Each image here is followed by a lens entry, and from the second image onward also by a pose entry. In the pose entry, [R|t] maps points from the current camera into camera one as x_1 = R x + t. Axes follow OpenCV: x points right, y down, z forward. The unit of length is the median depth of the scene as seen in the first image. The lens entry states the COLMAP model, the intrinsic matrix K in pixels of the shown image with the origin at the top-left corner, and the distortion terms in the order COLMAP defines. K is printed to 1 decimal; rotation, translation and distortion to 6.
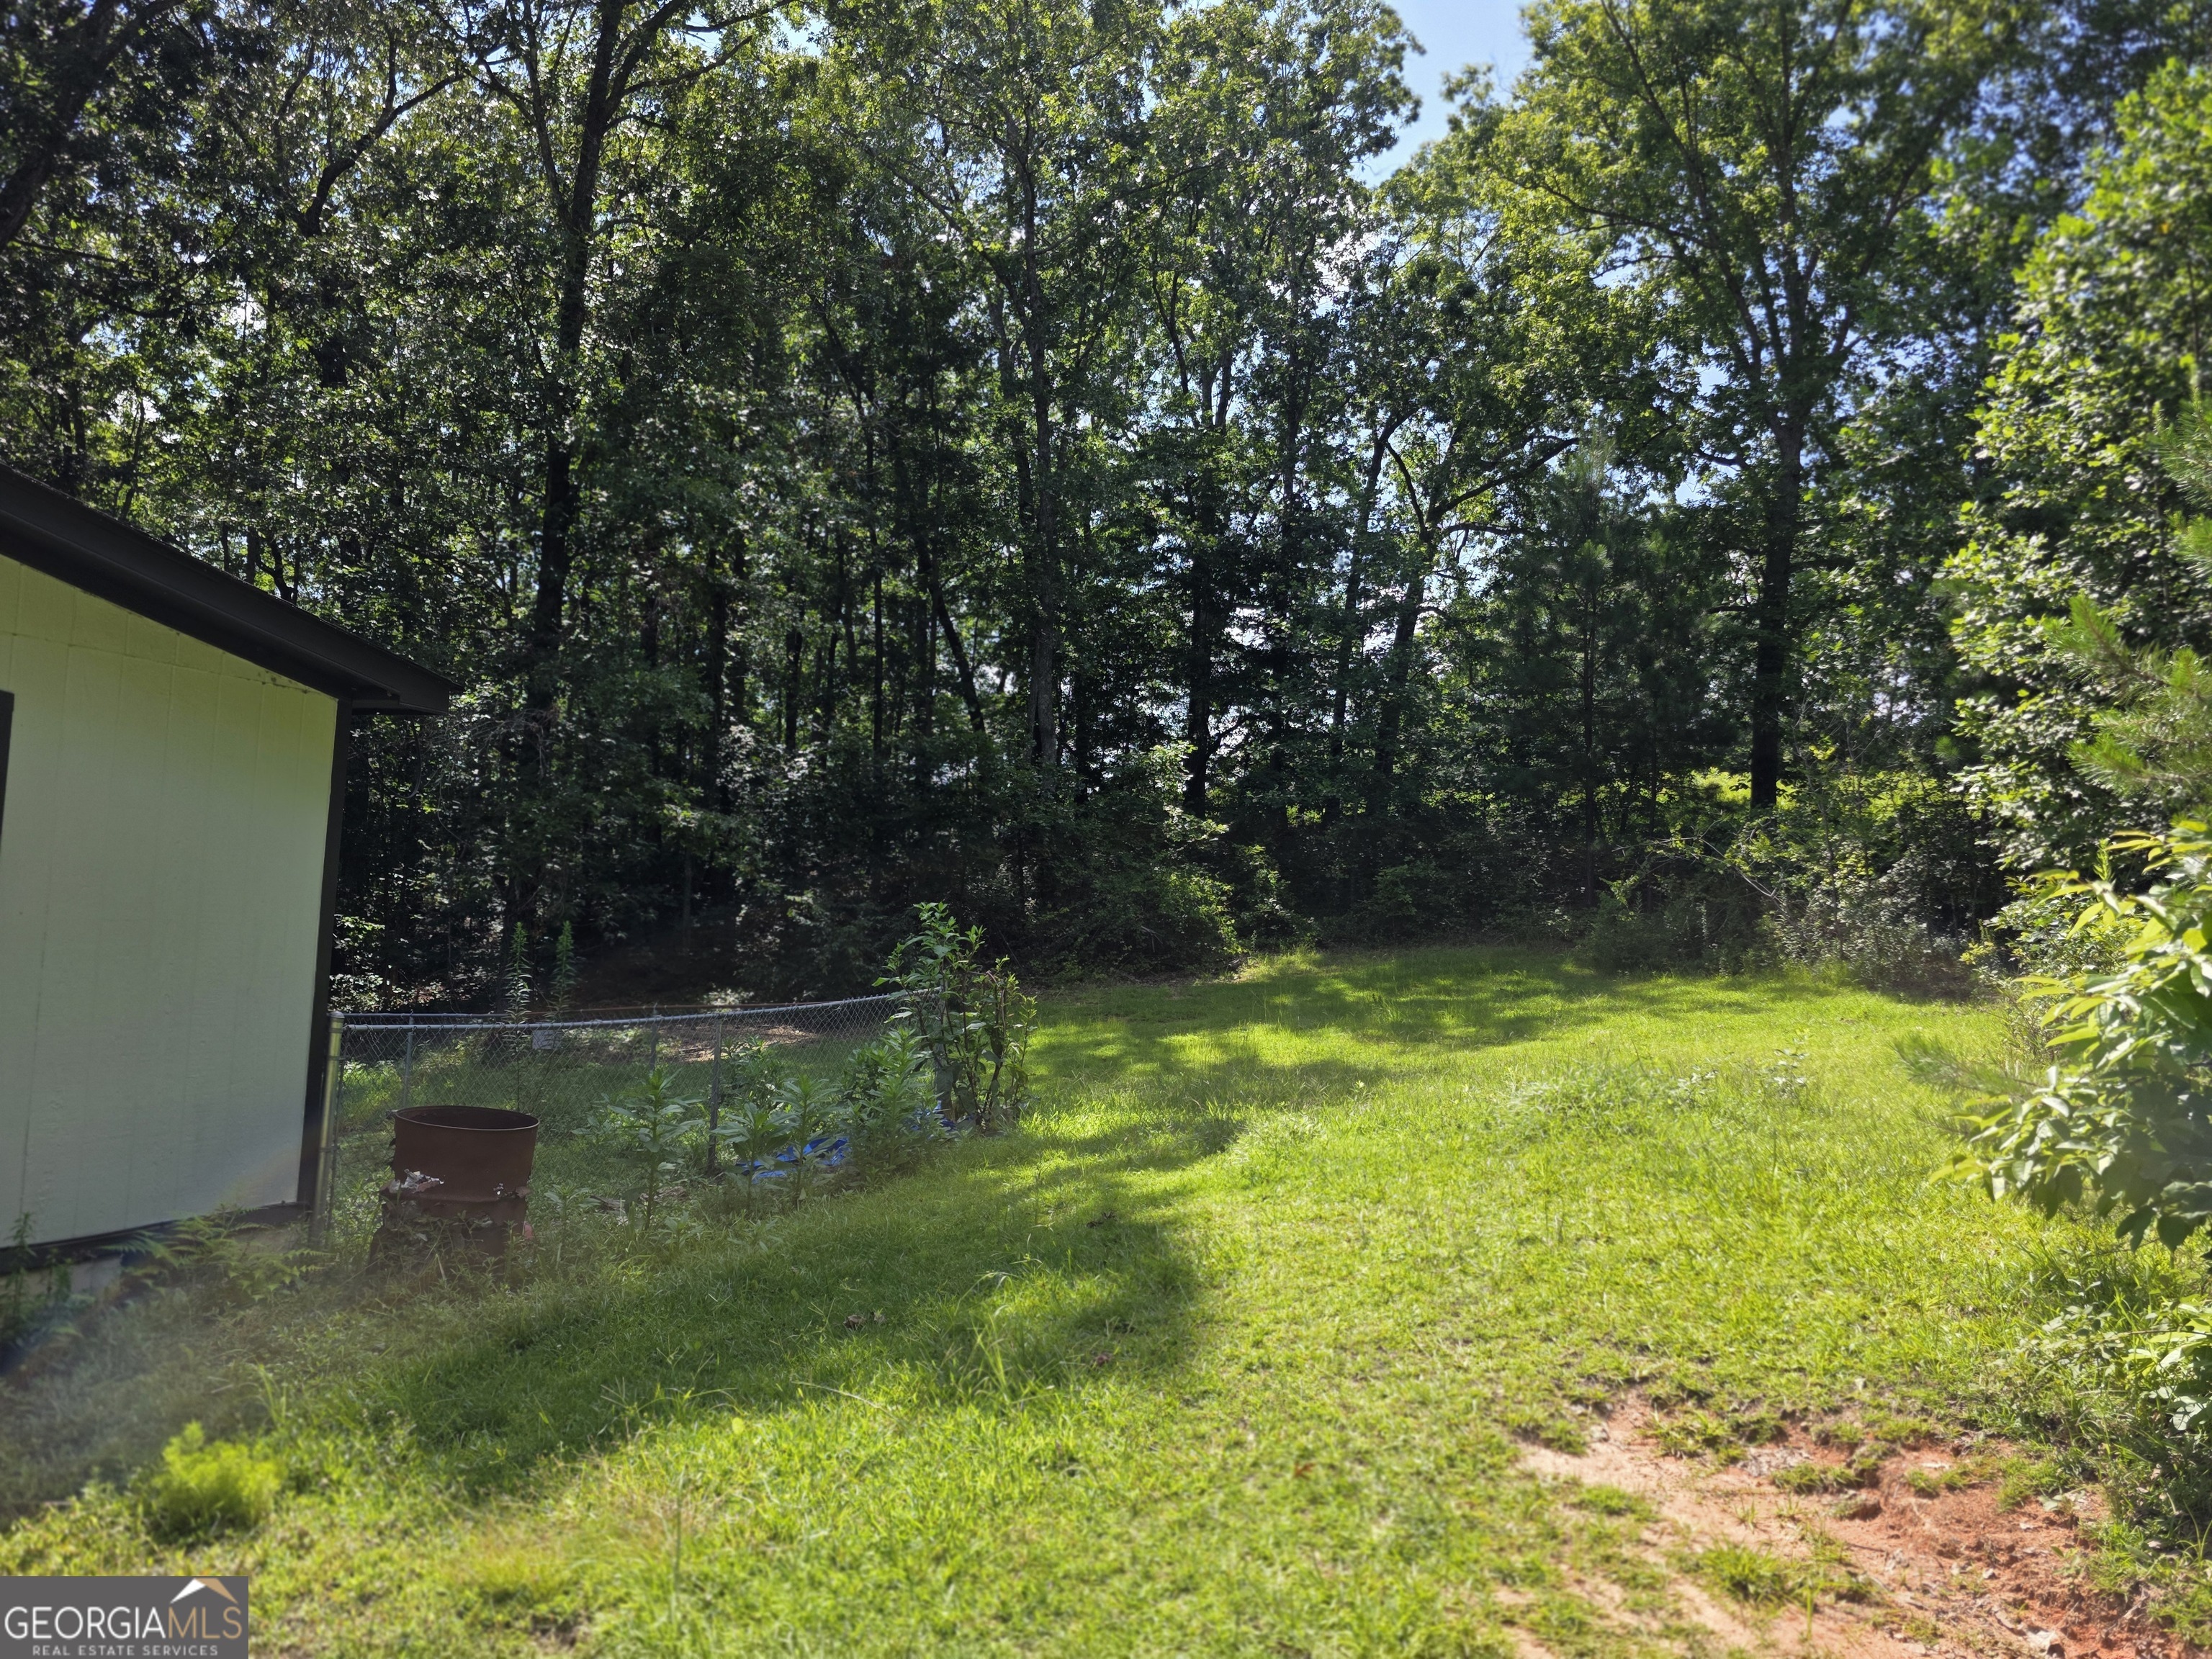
lens RADIAL K [[1472.7, 0, 1106.0], [0, 1472.7, 829.5], [0, 0, 1]] dist [0.040930, -0.115070]
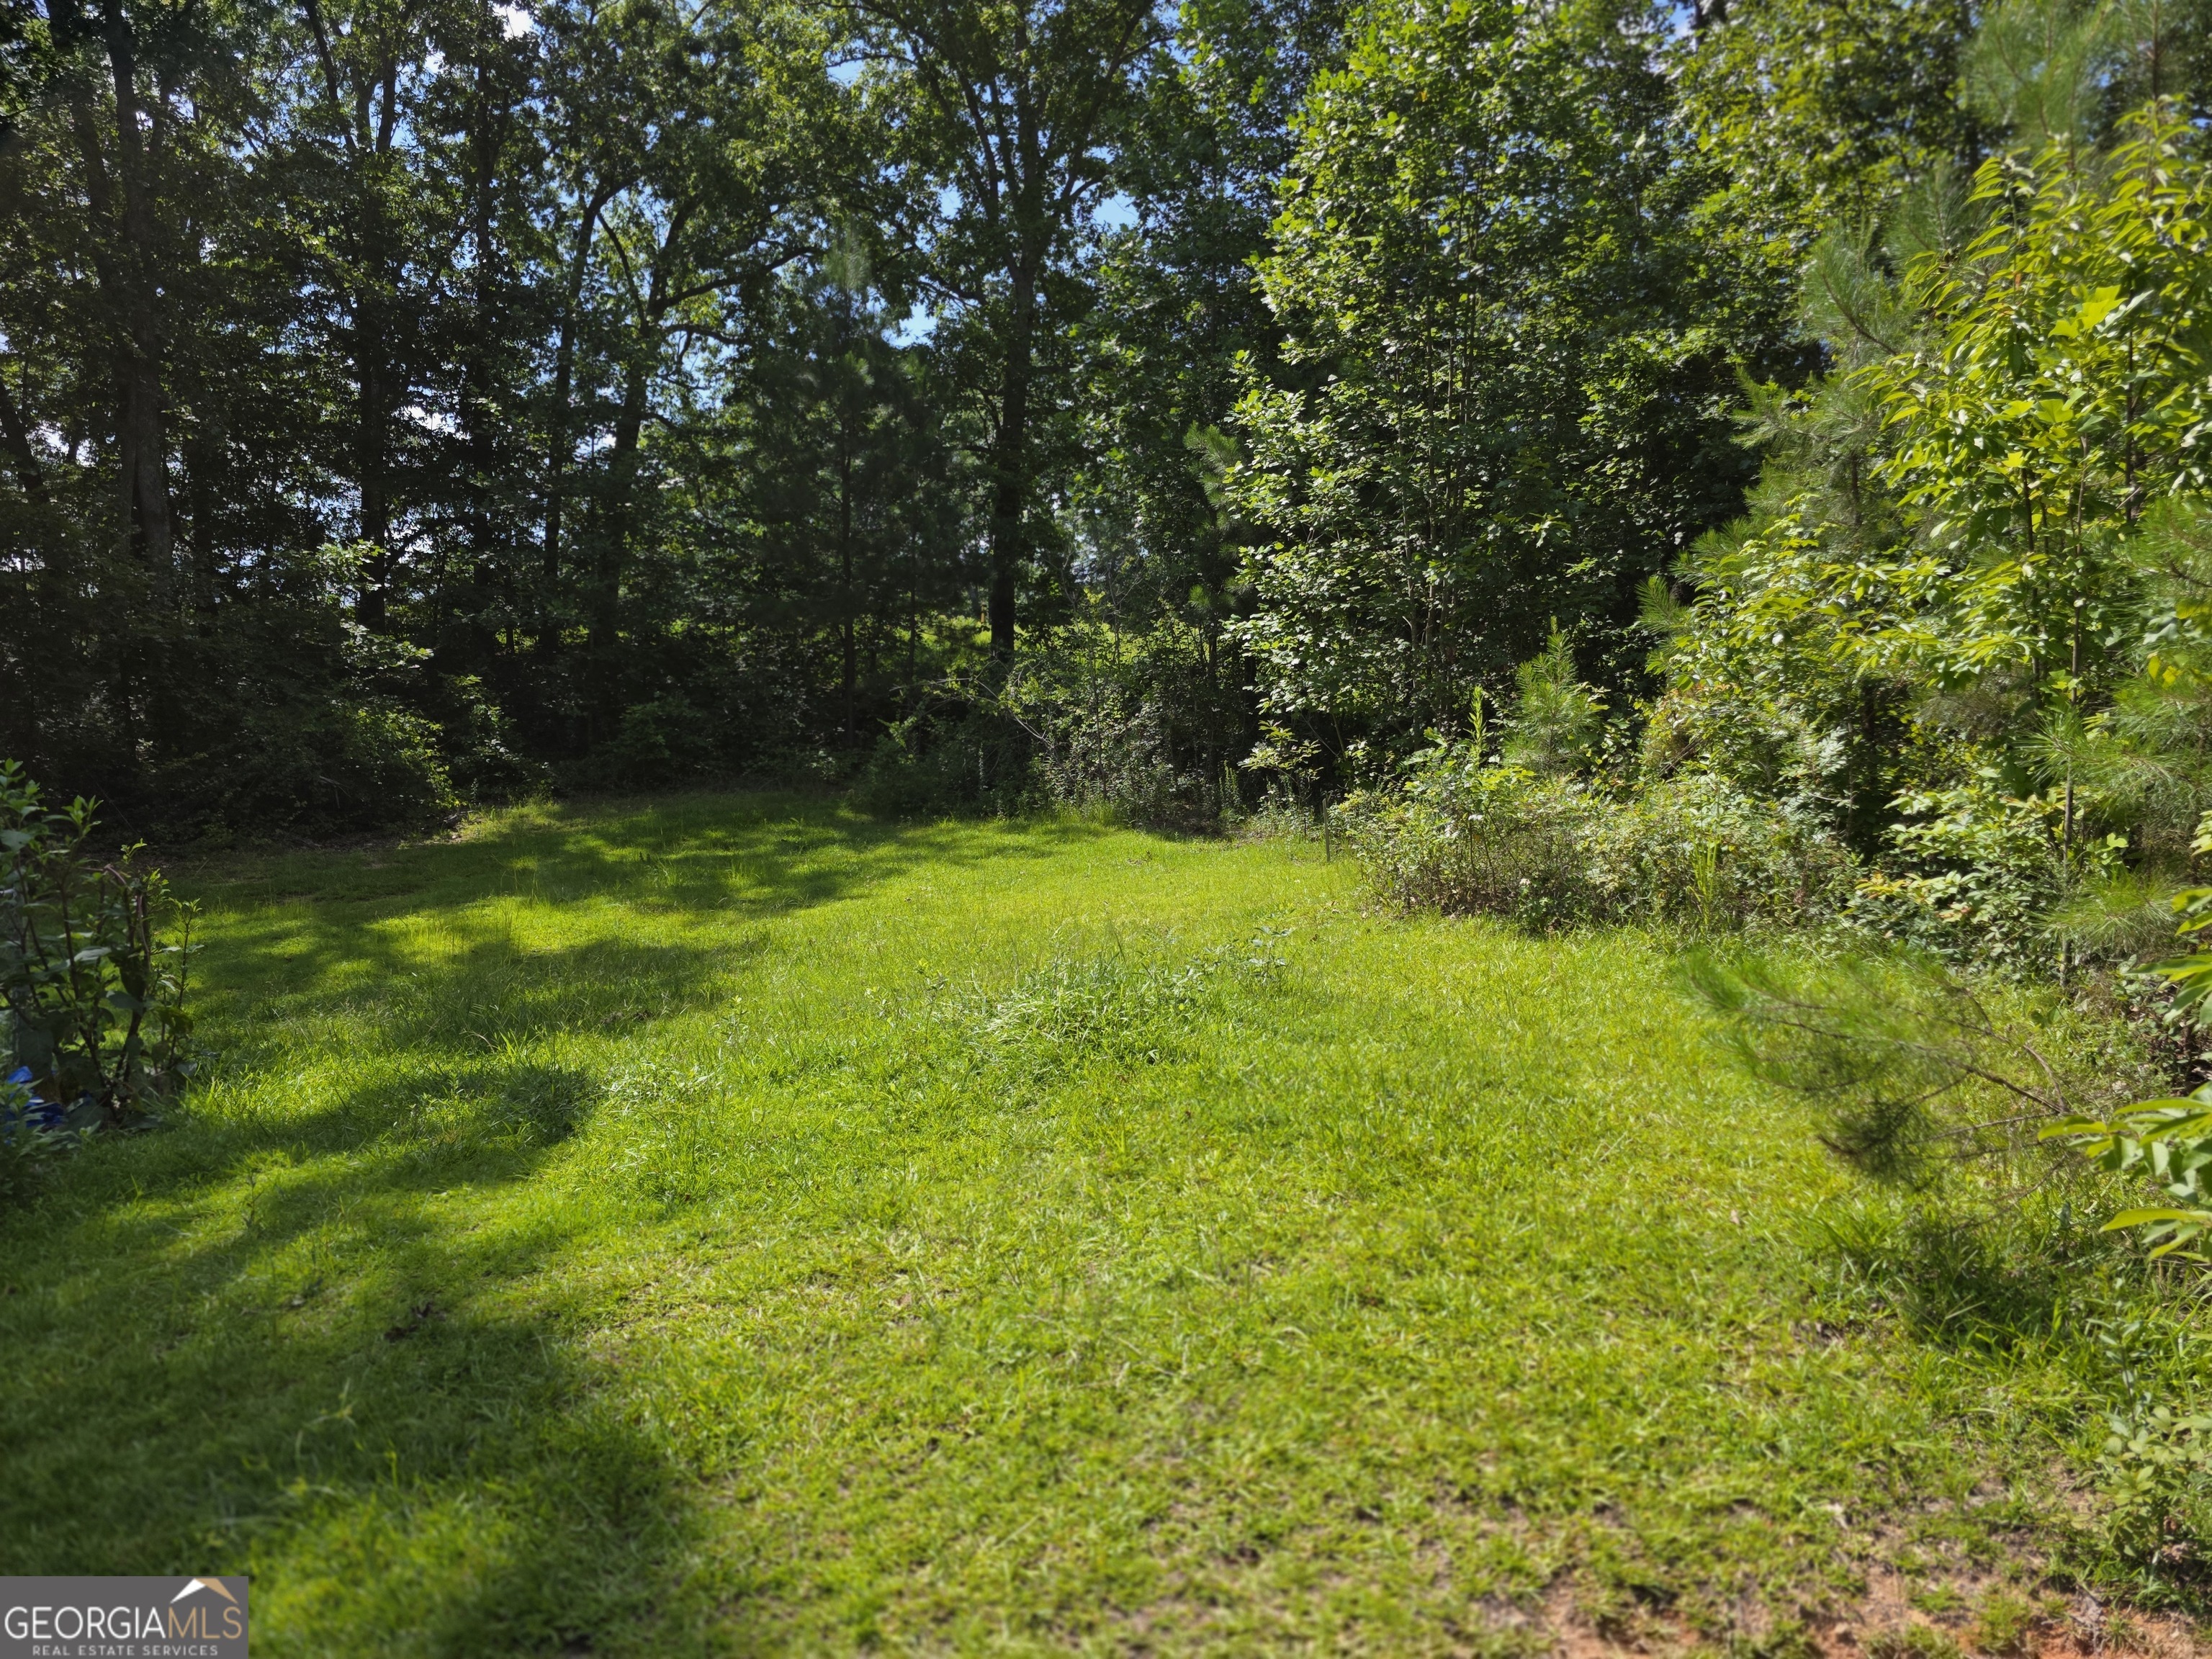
lens RADIAL K [[1439.4, 0, 1107.7], [0, 1439.4, 849.5], [0, 0, 1]] dist [0.041738, -0.037559]
pose [[0.855900, -0.040977, 0.515516, -0.015605], [-0.024501, 0.992523, 0.119572, 0.001708], [-0.516561, -0.114972, 0.848496, 0.110914]]
